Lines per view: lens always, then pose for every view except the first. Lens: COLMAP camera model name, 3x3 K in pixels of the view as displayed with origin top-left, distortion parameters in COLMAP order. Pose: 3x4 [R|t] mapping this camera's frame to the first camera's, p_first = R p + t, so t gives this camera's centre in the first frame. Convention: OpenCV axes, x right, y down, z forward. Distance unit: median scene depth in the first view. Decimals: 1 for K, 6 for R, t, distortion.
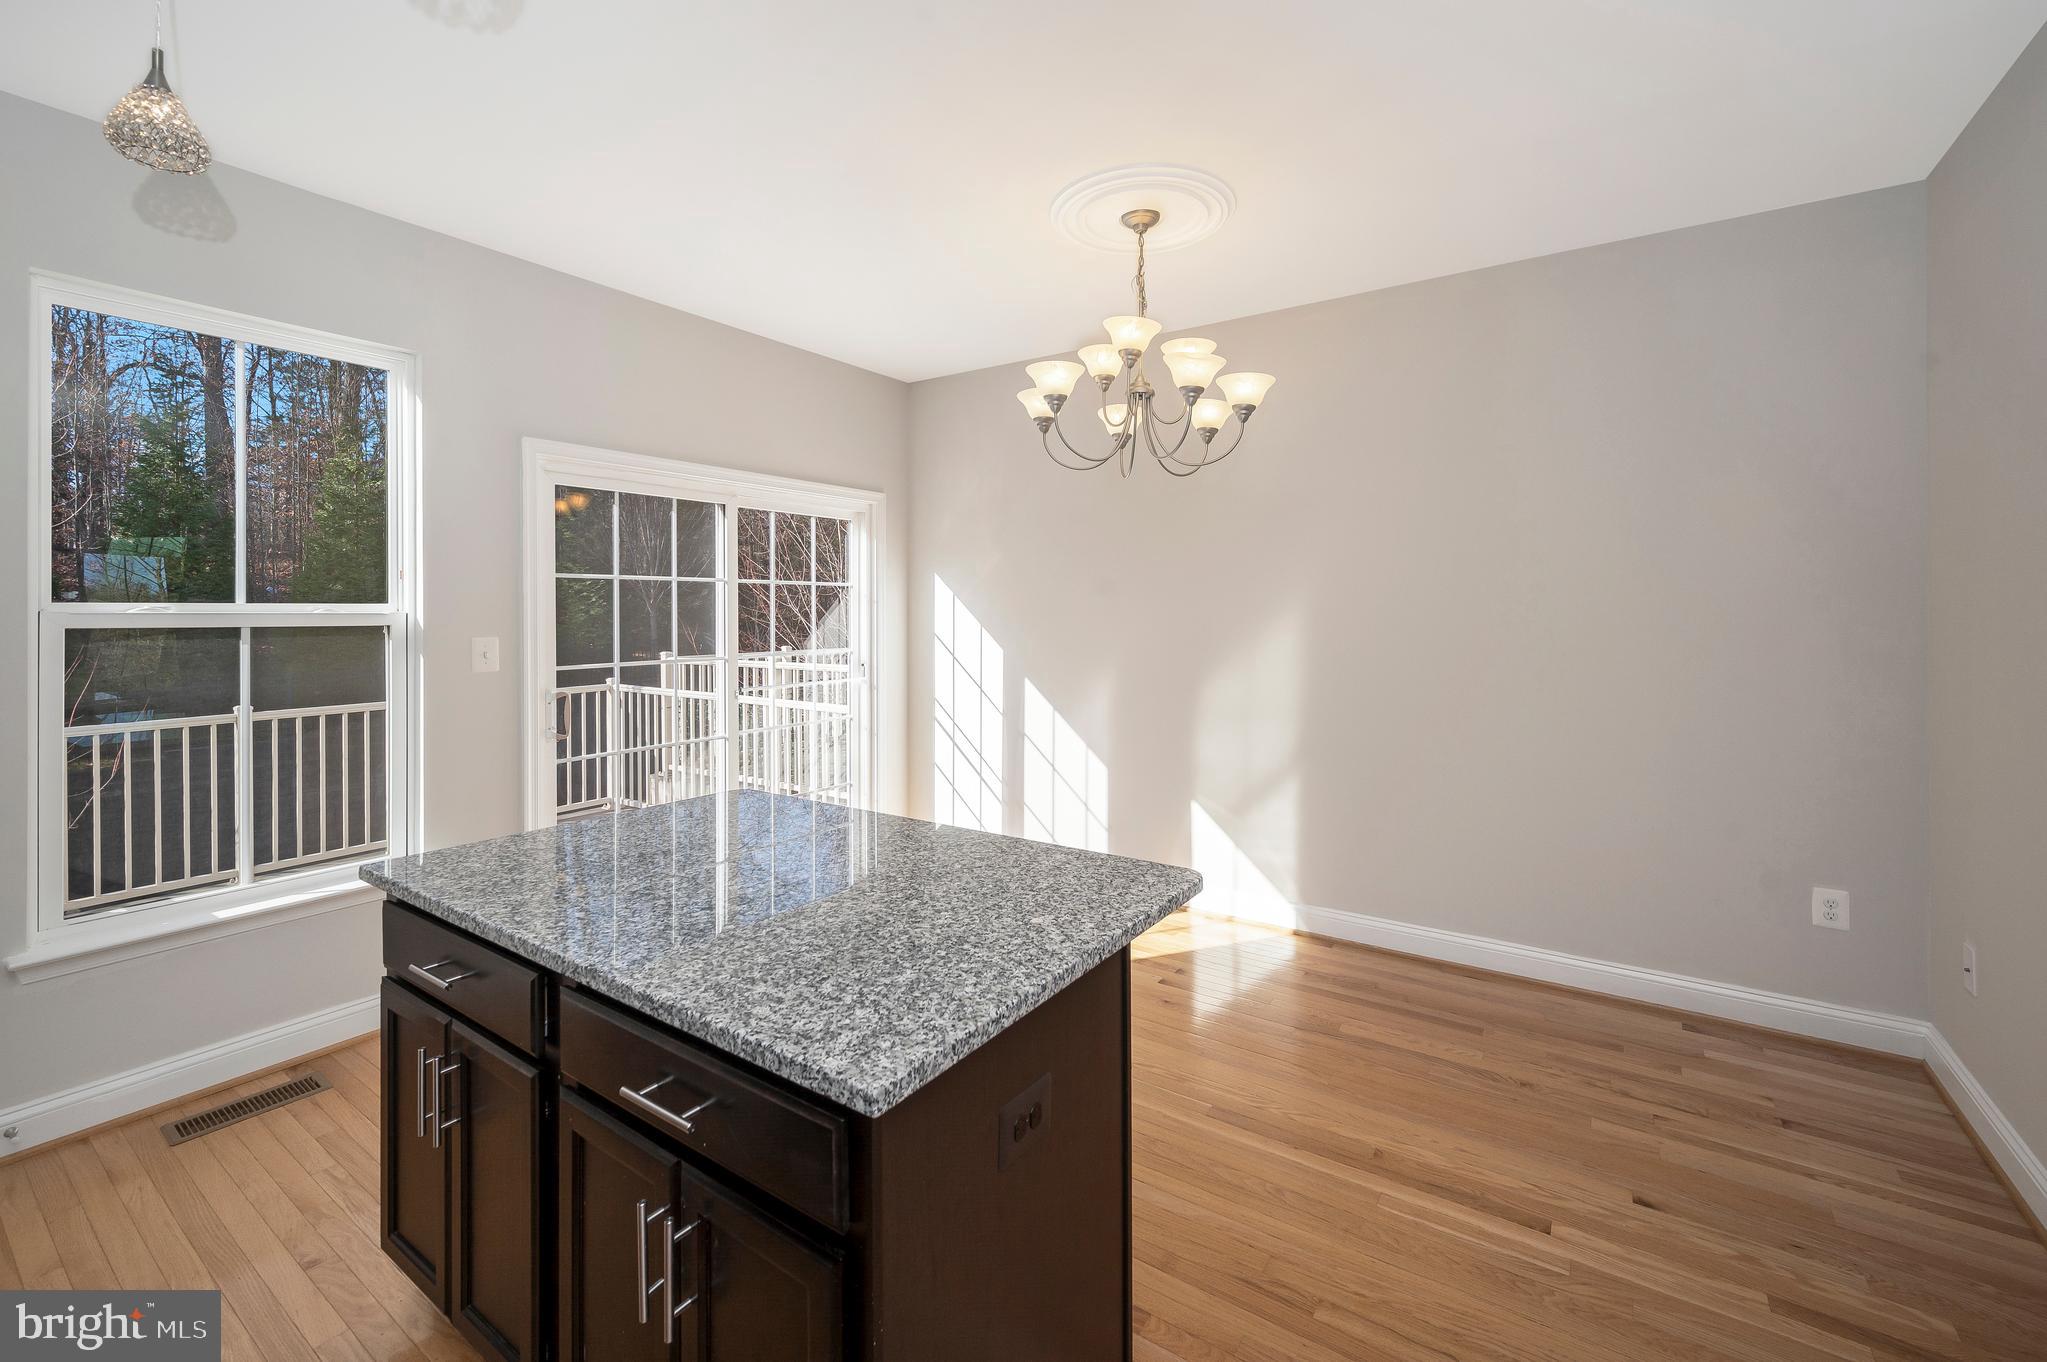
lens RADIAL K [[850.0, 0, 1025.4], [0, 850.0, 599.4], [0, 0, 1]] dist [0.001327, 0.000102]
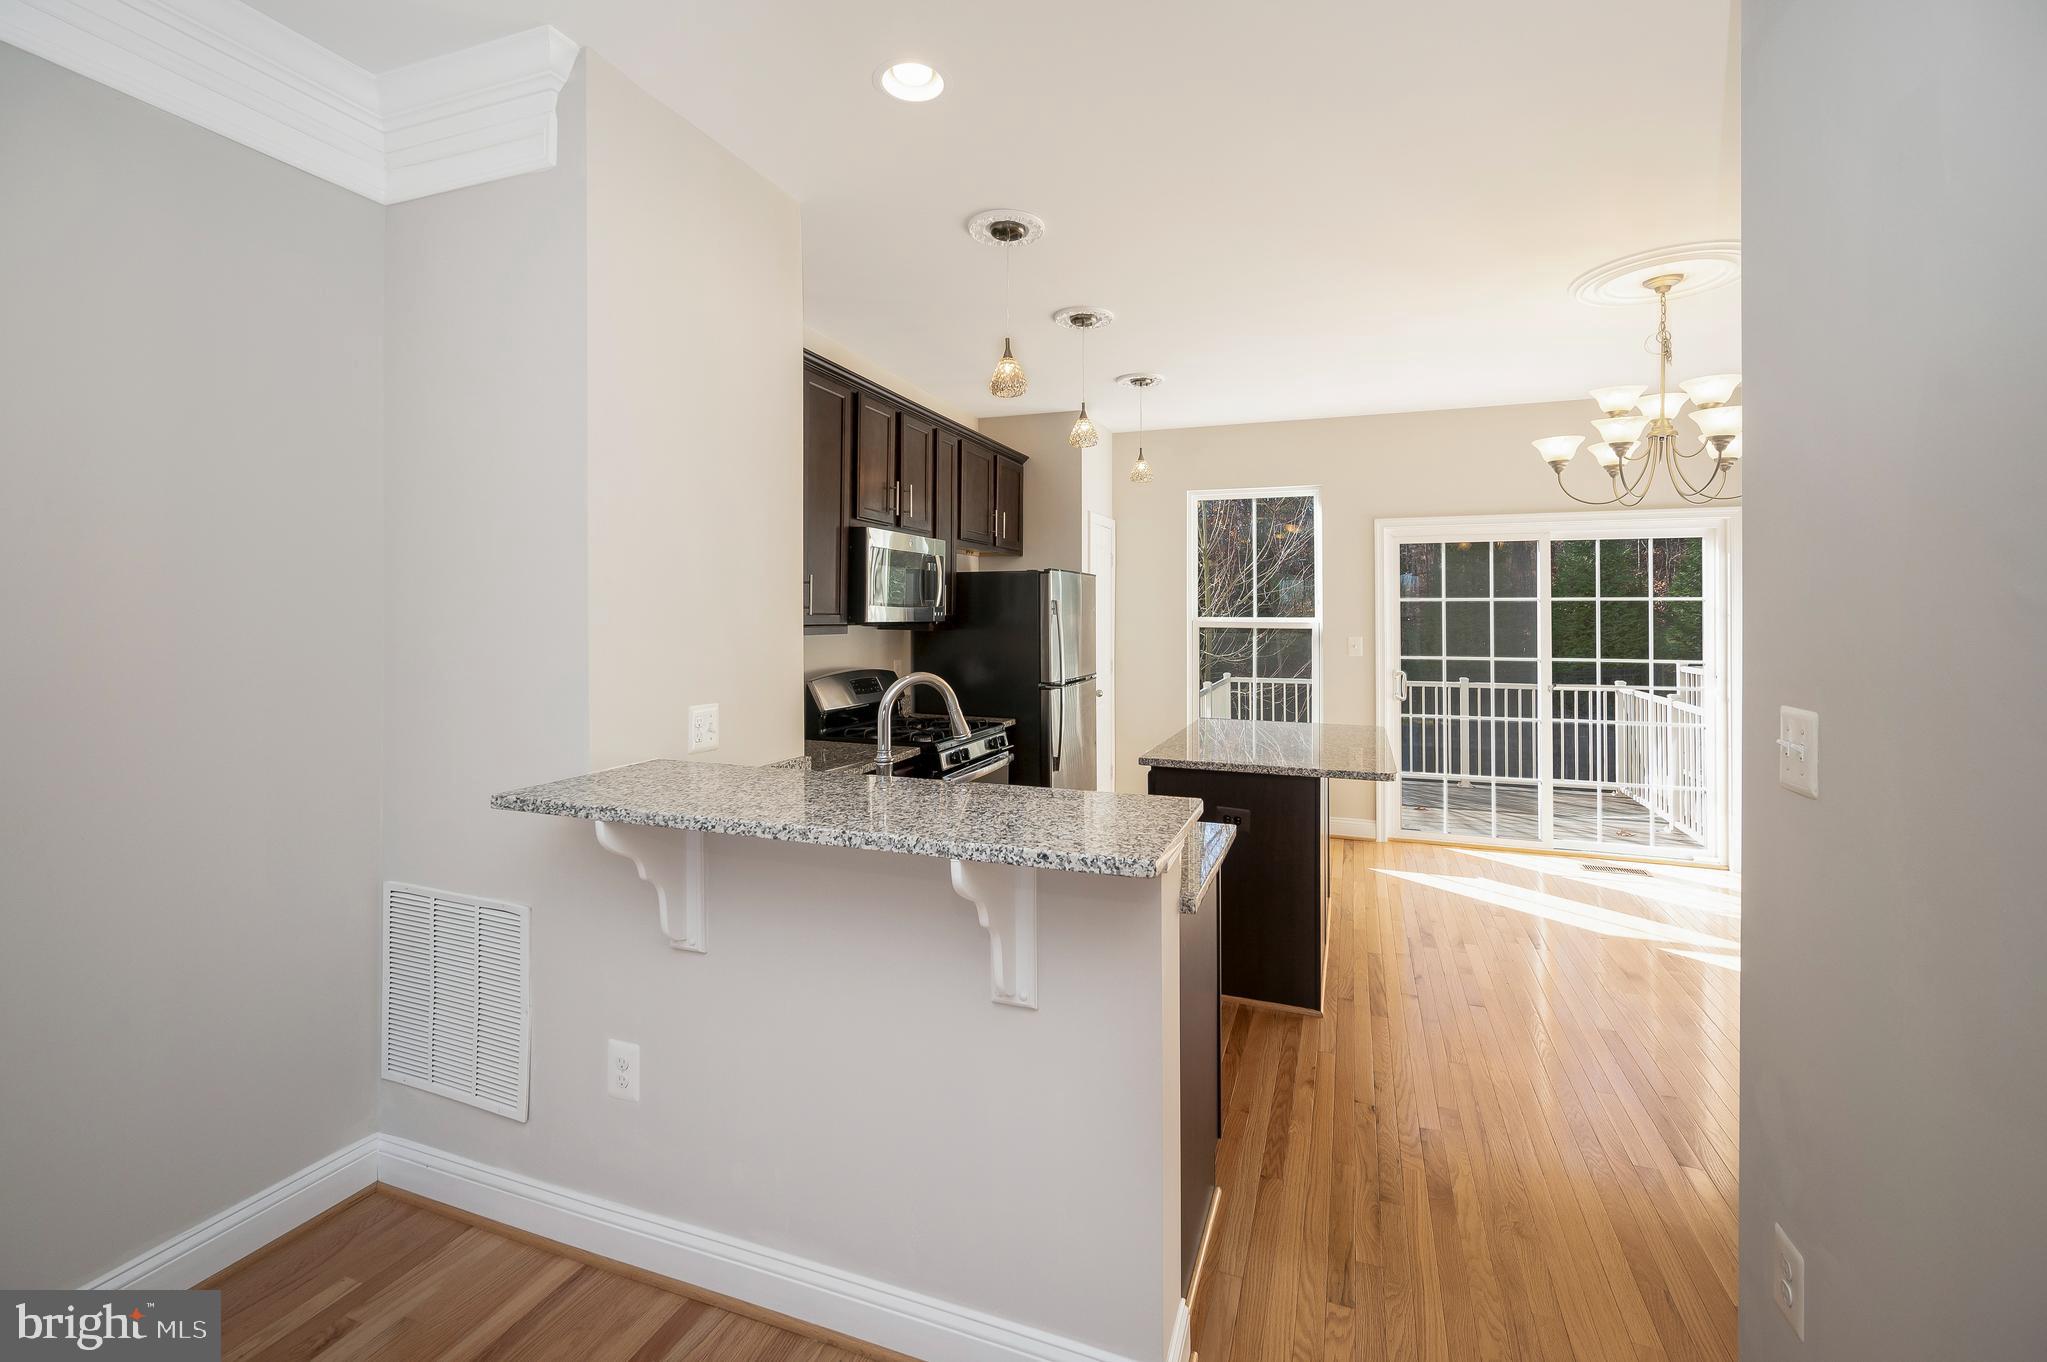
lens RADIAL K [[876.8, 0, 1032.3], [0, 876.8, 604.2], [0, 0, 1]] dist [0.008349, 0.000081]
pose [[0.245067, -0.012605, -0.969424, 0.866939], [0.009152, 0.999901, -0.010688, -0.008589], [0.969463, -0.006253, 0.245158, -0.087775]]
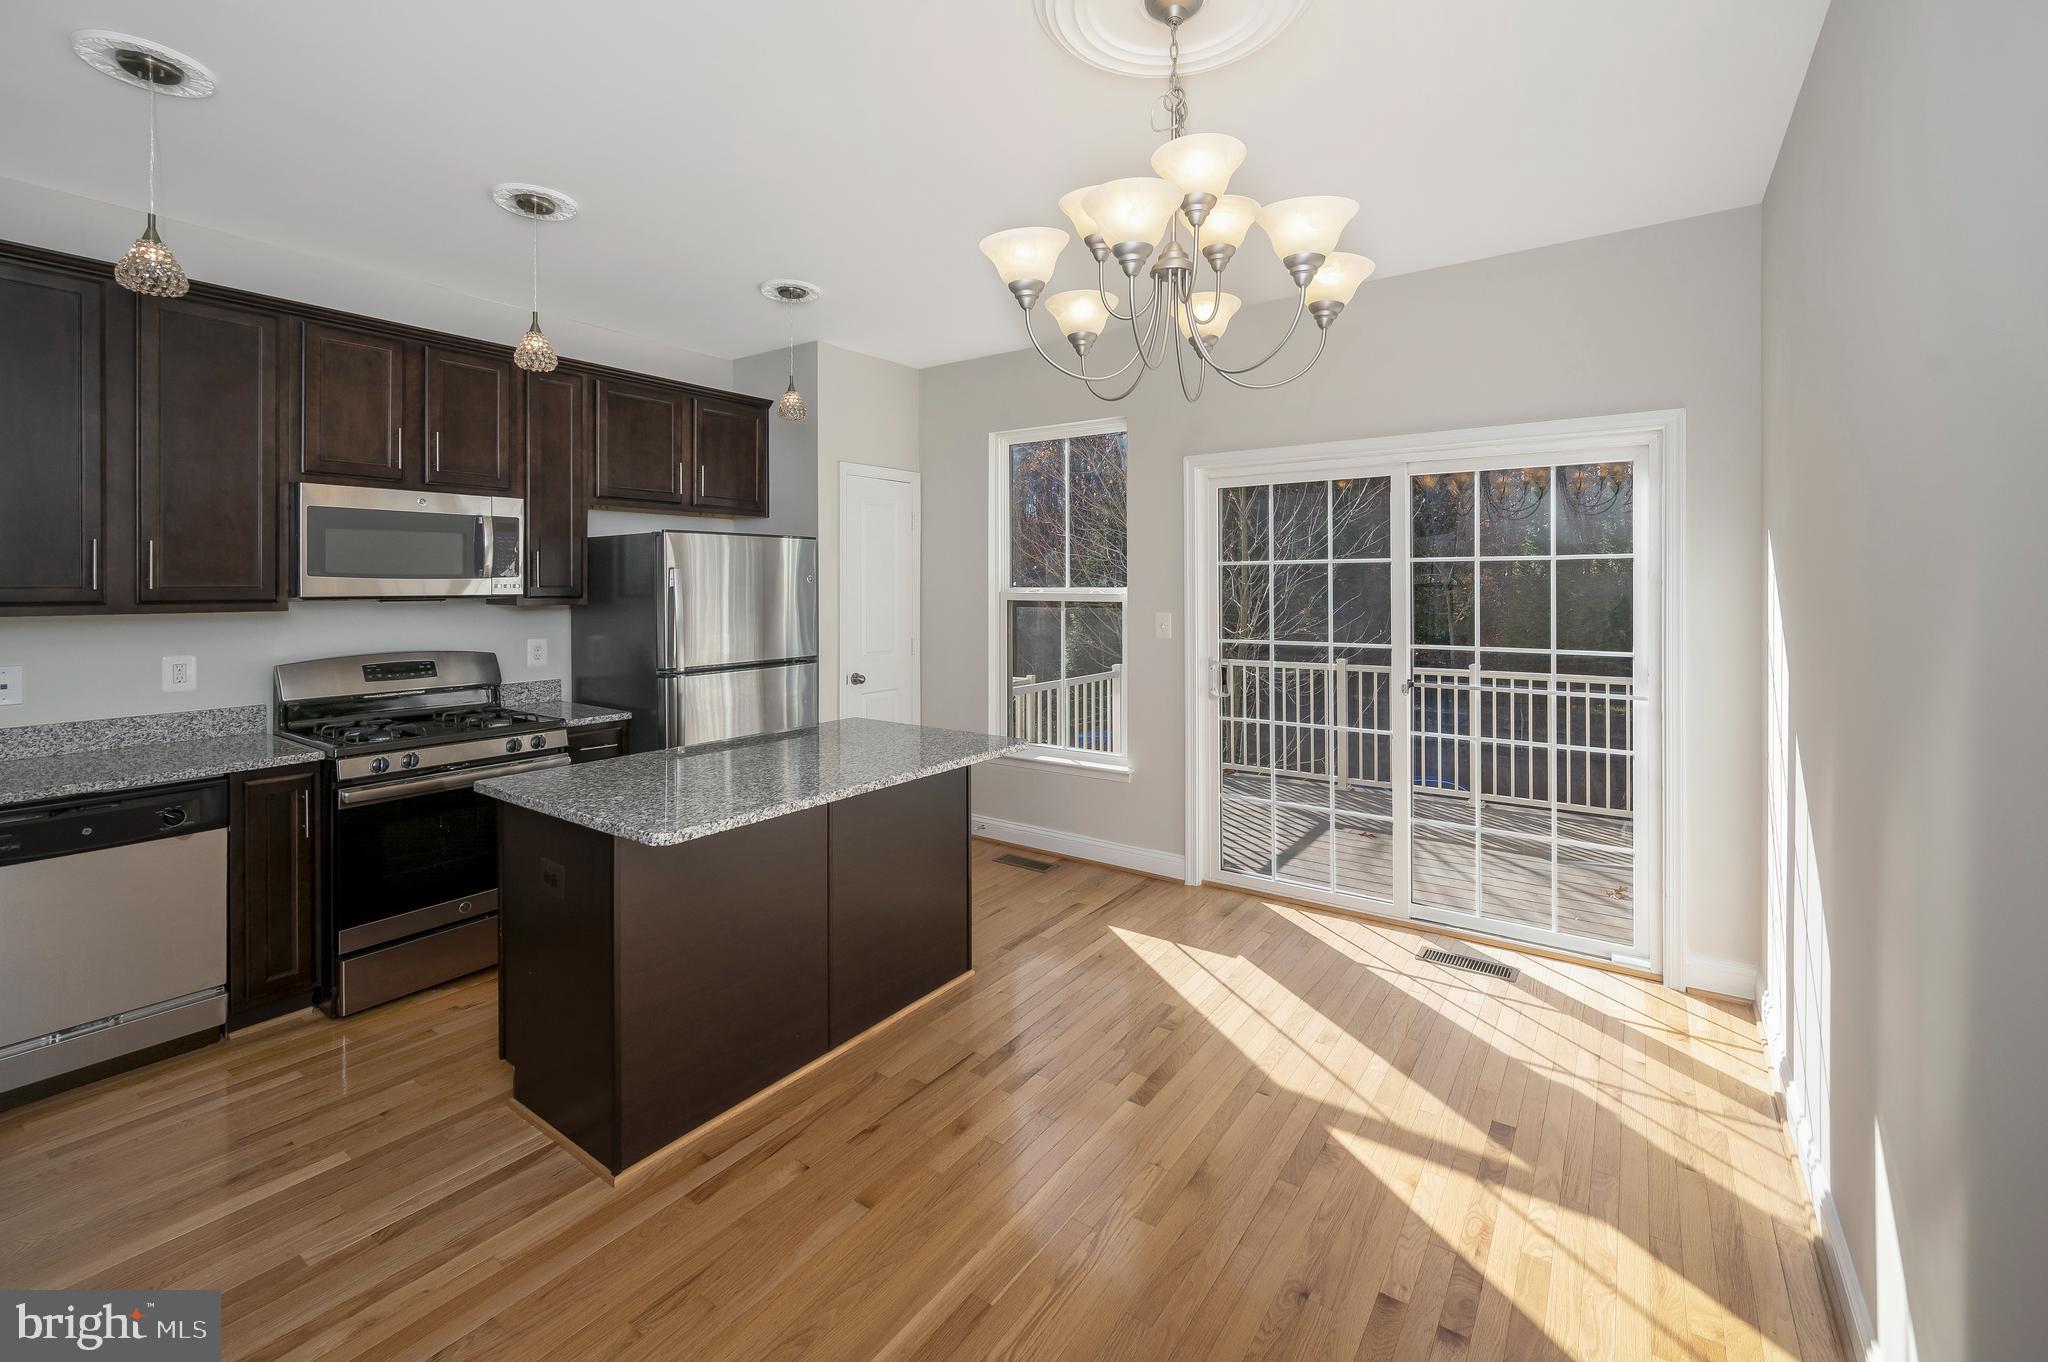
lens RADIAL K [[863.0, 0, 1032.1], [0, 863.0, 586.6], [0, 0, 1]] dist [-0.001367, -0.000219]
pose [[-0.013008, 0.004660, -0.999905, 0.647928], [0.014565, 0.999884, 0.004470, -0.004371], [0.999809, -0.014506, -0.013074, 0.724938]]
